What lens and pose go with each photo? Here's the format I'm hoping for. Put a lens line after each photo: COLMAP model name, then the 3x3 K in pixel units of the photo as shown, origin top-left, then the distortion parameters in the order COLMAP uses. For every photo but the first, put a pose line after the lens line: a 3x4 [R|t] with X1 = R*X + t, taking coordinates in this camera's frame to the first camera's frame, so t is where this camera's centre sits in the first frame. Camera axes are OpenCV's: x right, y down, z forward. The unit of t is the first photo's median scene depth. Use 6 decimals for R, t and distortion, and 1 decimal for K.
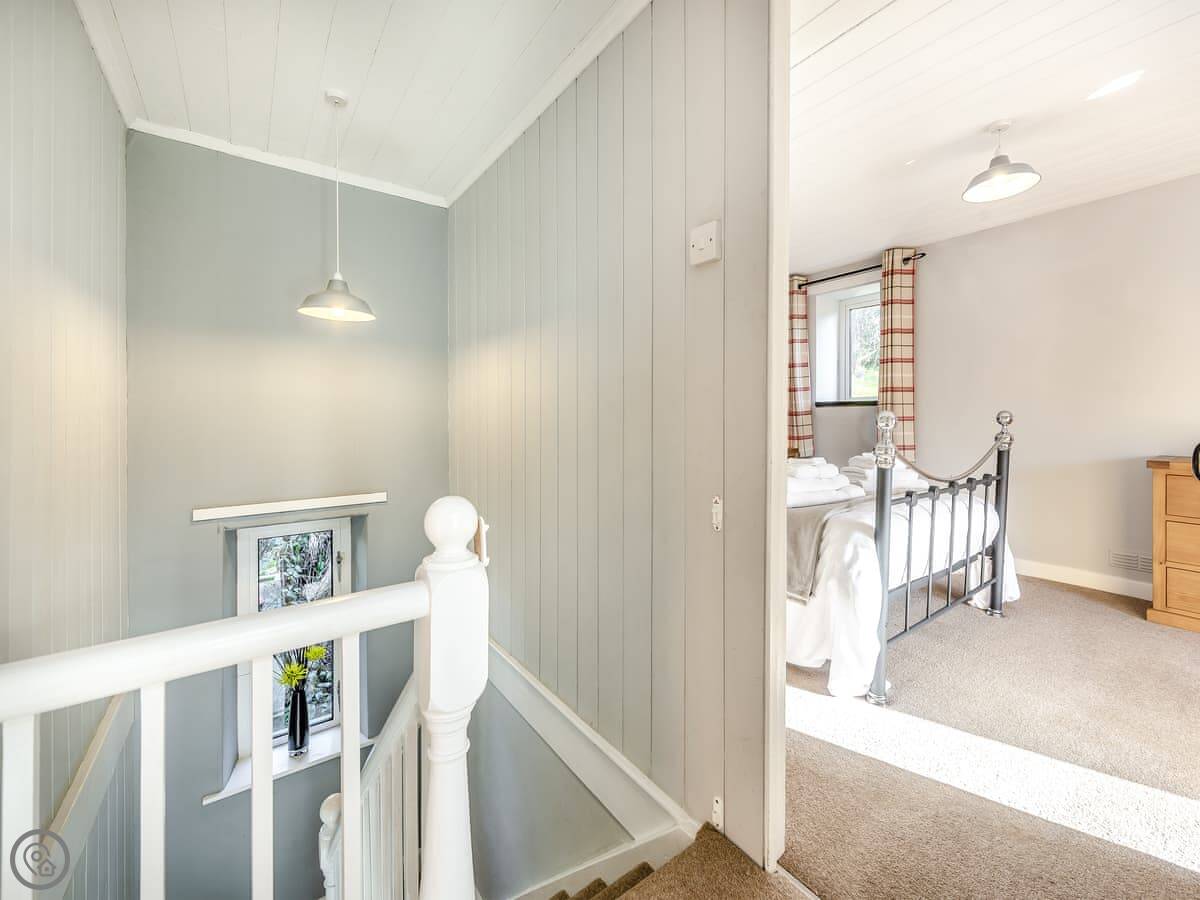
lens RADIAL K [[492.1, 0, 614.3], [0, 492.1, 421.5], [0, 0, 1]] dist [0.001737, -0.000487]
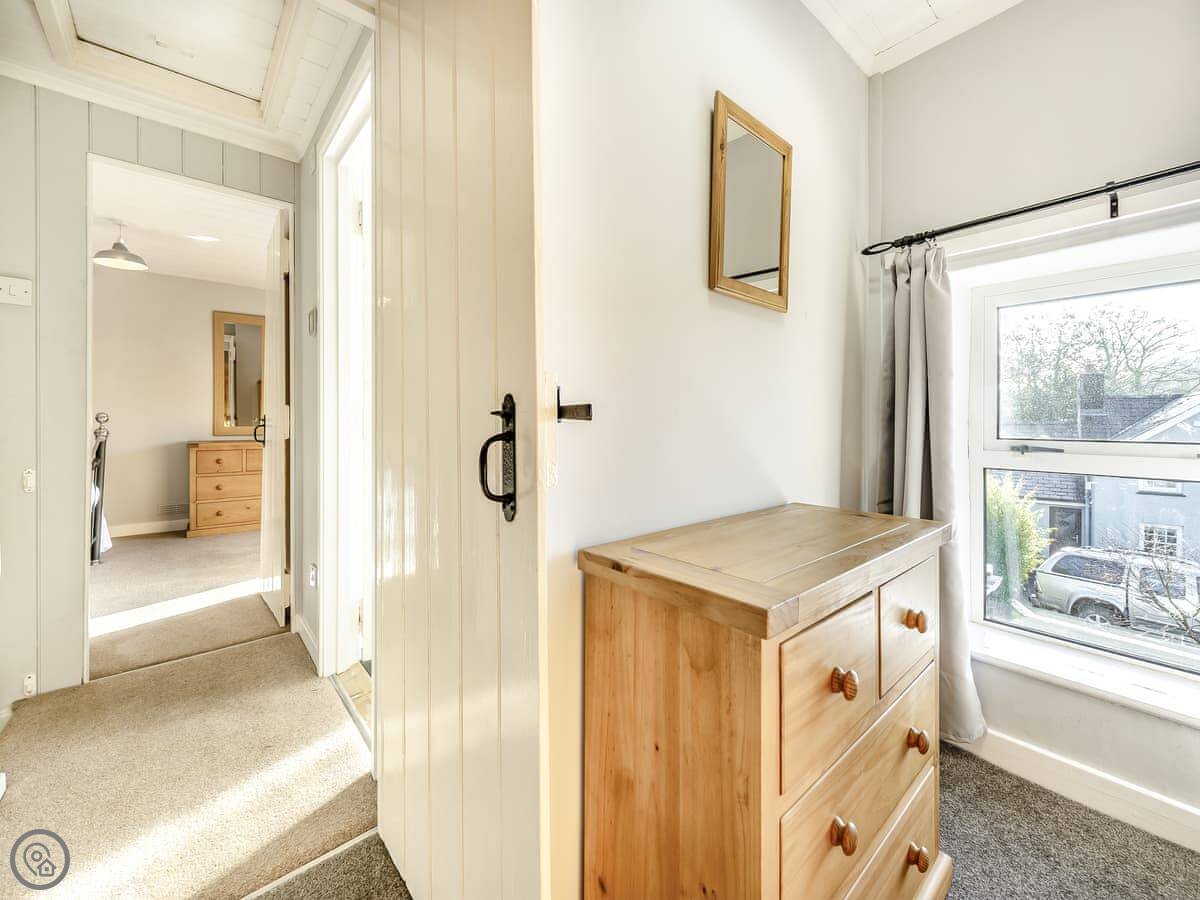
lens RADIAL K [[482.5, 0, 598.2], [0, 482.5, 420.8], [0, 0, 1]] dist [0.001399, 0.000098]
pose [[-0.073553, 0.003271, 0.997286, -0.460545], [0.003288, 0.999990, -0.003038, 0.007037], [-0.997286, 0.003055, -0.073563, -0.196580]]
